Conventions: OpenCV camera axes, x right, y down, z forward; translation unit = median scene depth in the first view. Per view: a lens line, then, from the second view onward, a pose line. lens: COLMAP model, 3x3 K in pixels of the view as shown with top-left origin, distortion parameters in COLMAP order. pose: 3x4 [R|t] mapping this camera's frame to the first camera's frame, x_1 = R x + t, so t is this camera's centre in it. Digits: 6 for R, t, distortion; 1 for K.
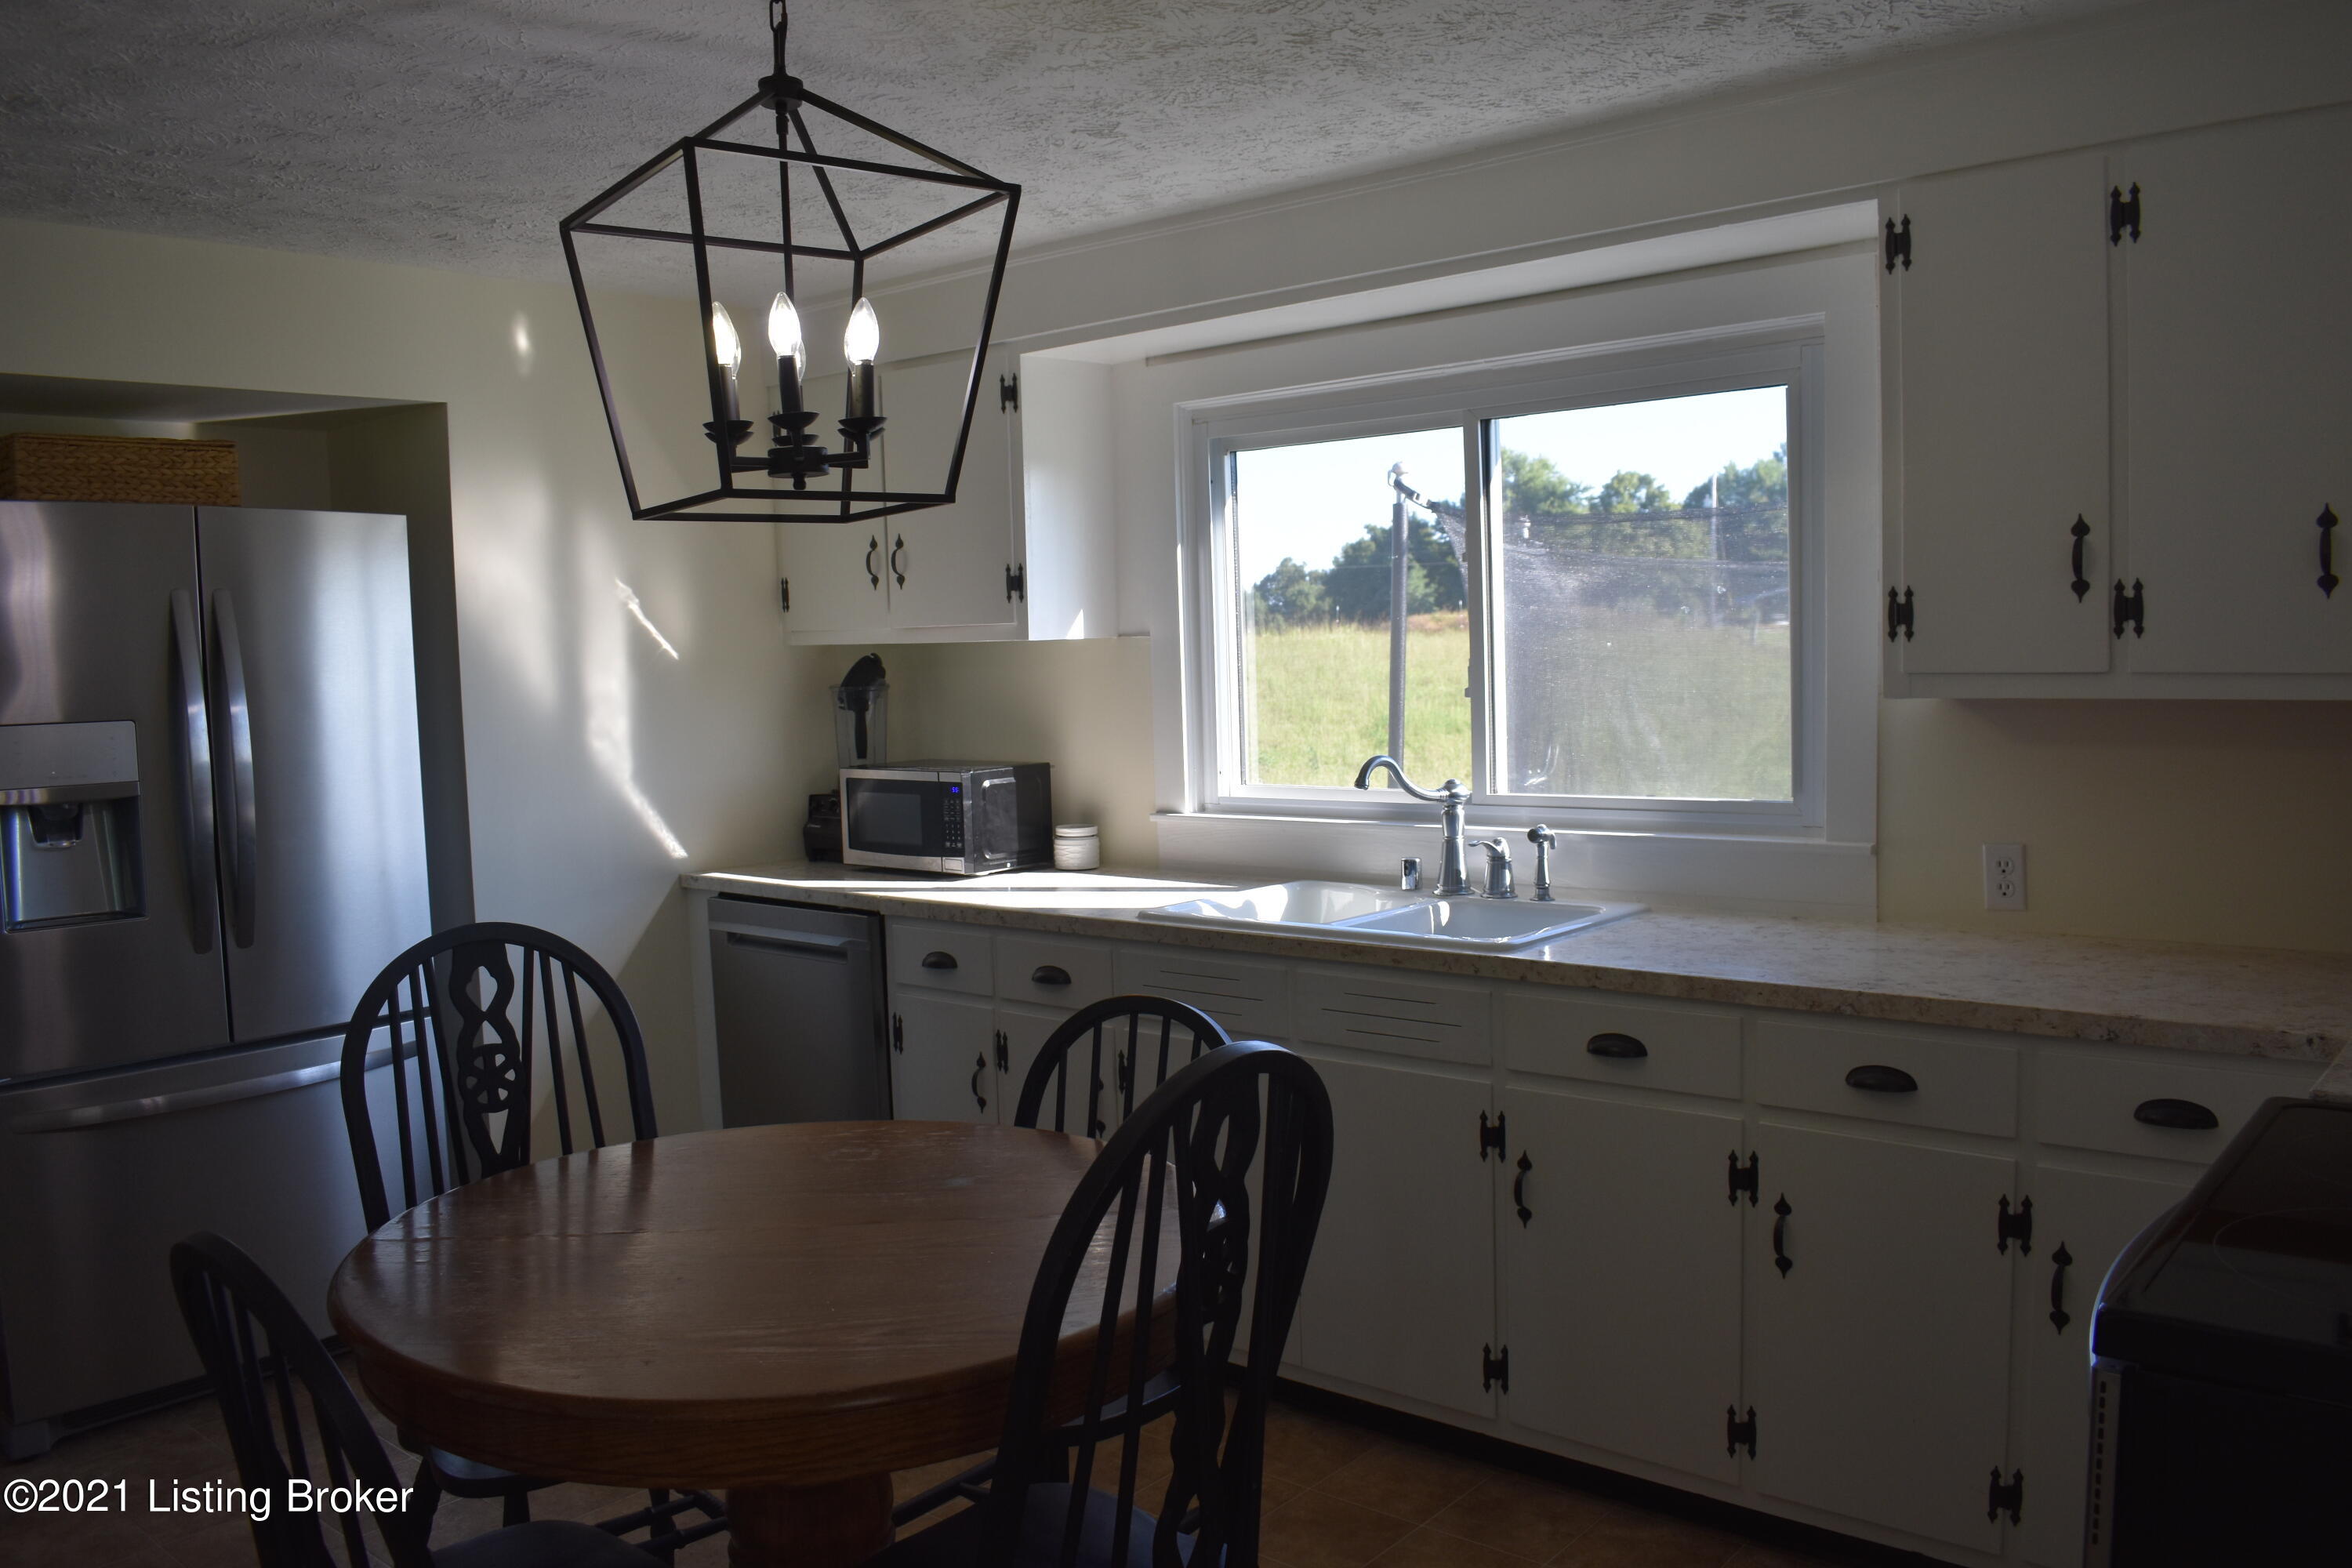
lens RADIAL K [[1838.3, 0, 1179.7], [0, 1838.3, 776.8], [0, 0, 1]] dist [-0.086201, 0.006431]
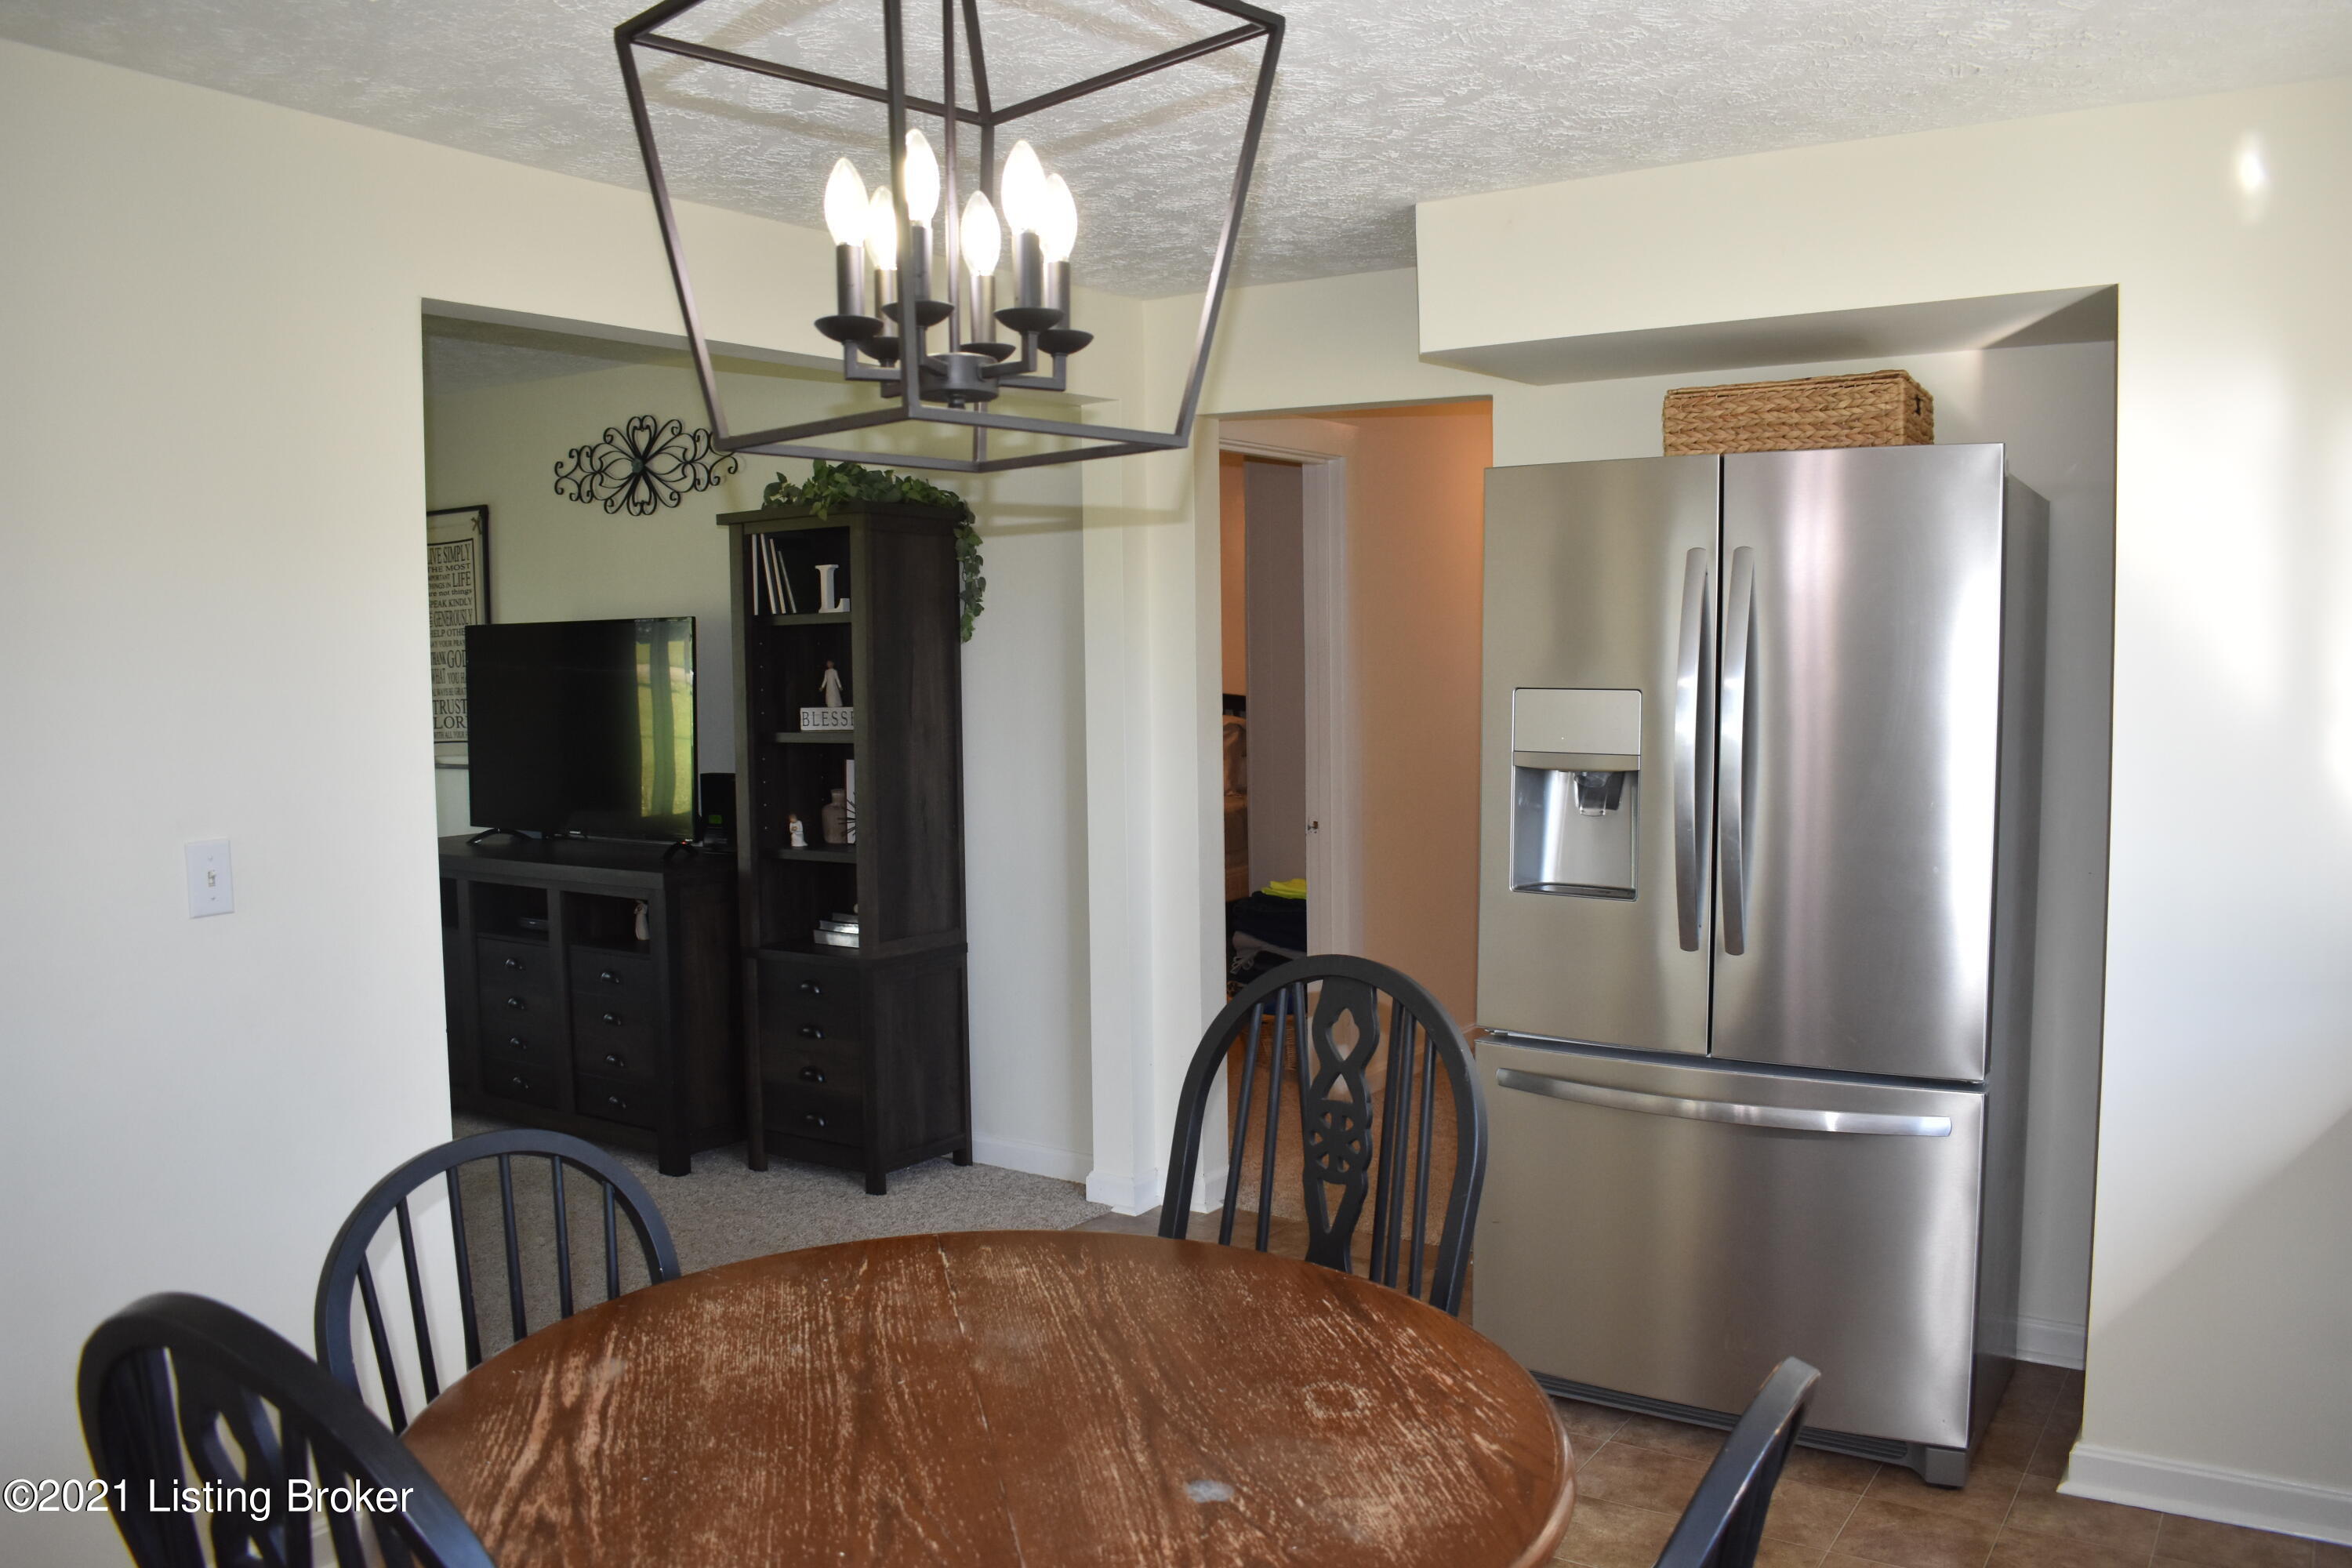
lens RADIAL K [[1838.3, 0, 1179.7], [0, 1838.3, 776.8], [0, 0, 1]] dist [-0.086201, 0.006431]
pose [[0.119597, 0.096613, -0.988111, 0.338068], [-0.062448, 0.994015, 0.089632, -0.057195], [0.990857, 0.050986, 0.124914, 0.639902]]
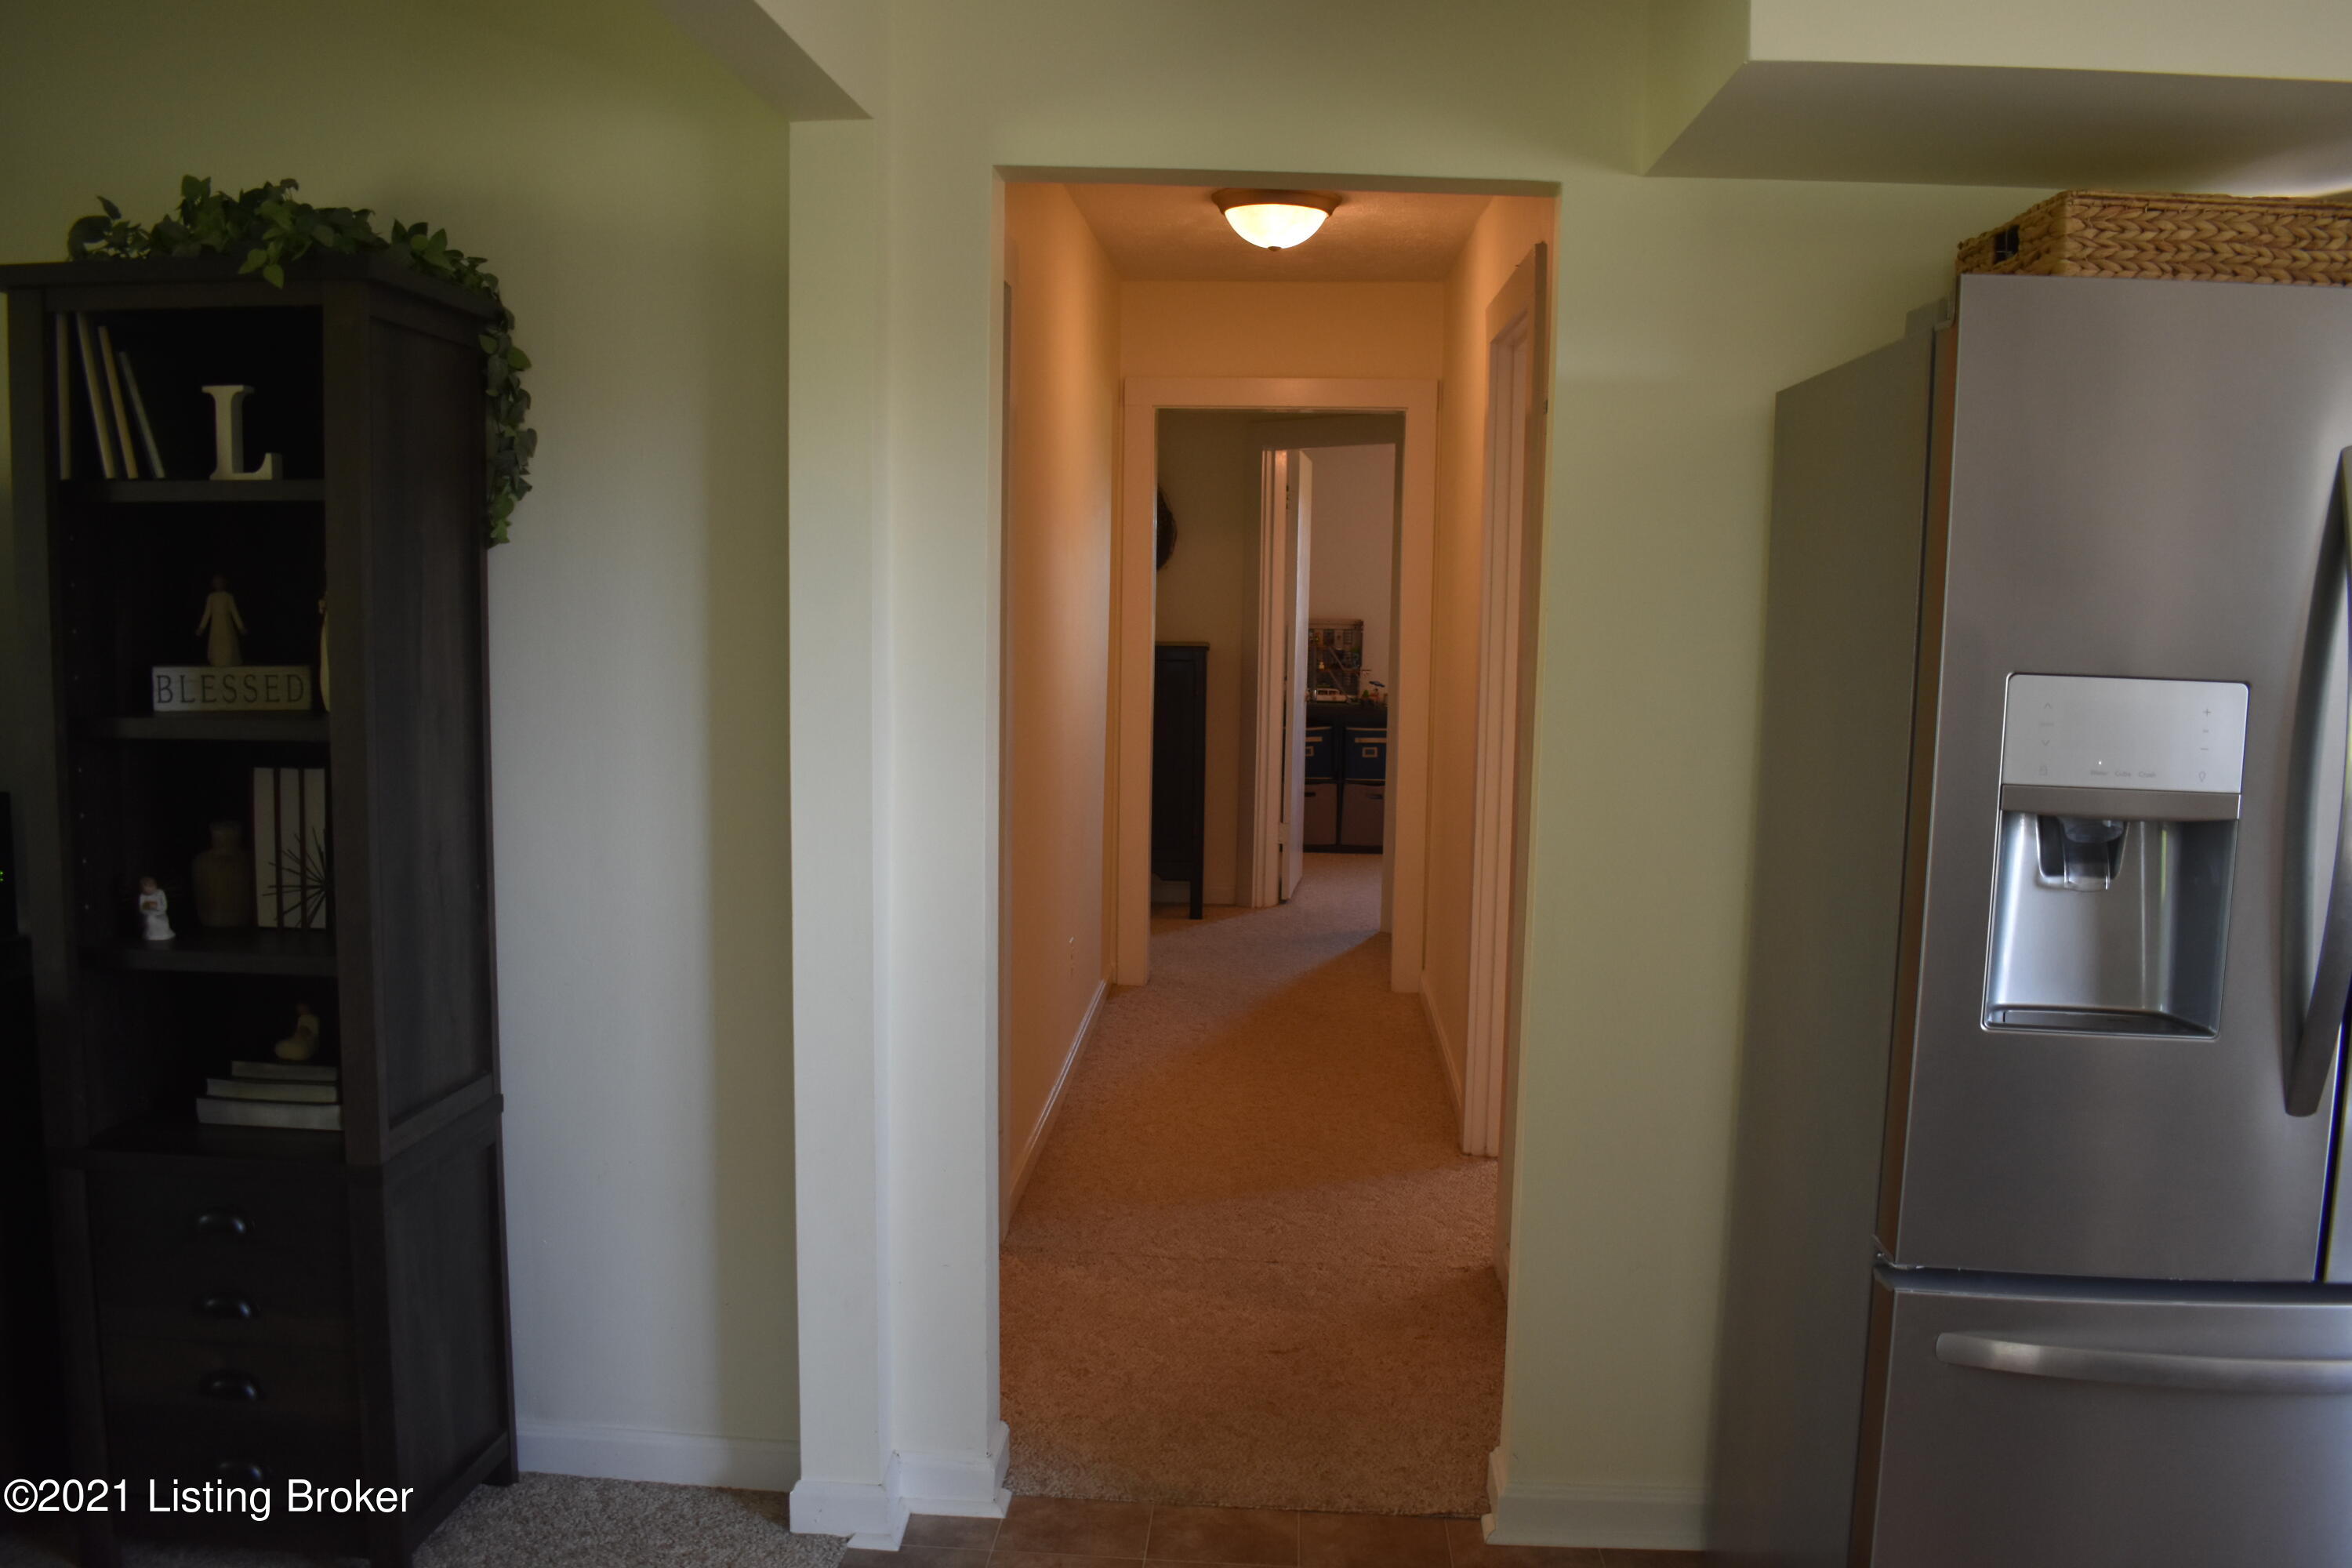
lens RADIAL K [[1838.3, 0, 1179.7], [0, 1838.3, 776.8], [0, 0, 1]] dist [-0.086201, 0.006431]
pose [[0.600015, 0.128112, -0.789664, -0.344321], [-0.095190, 0.991515, 0.088531, -0.020332], [0.794305, 0.022048, 0.607119, 0.403303]]
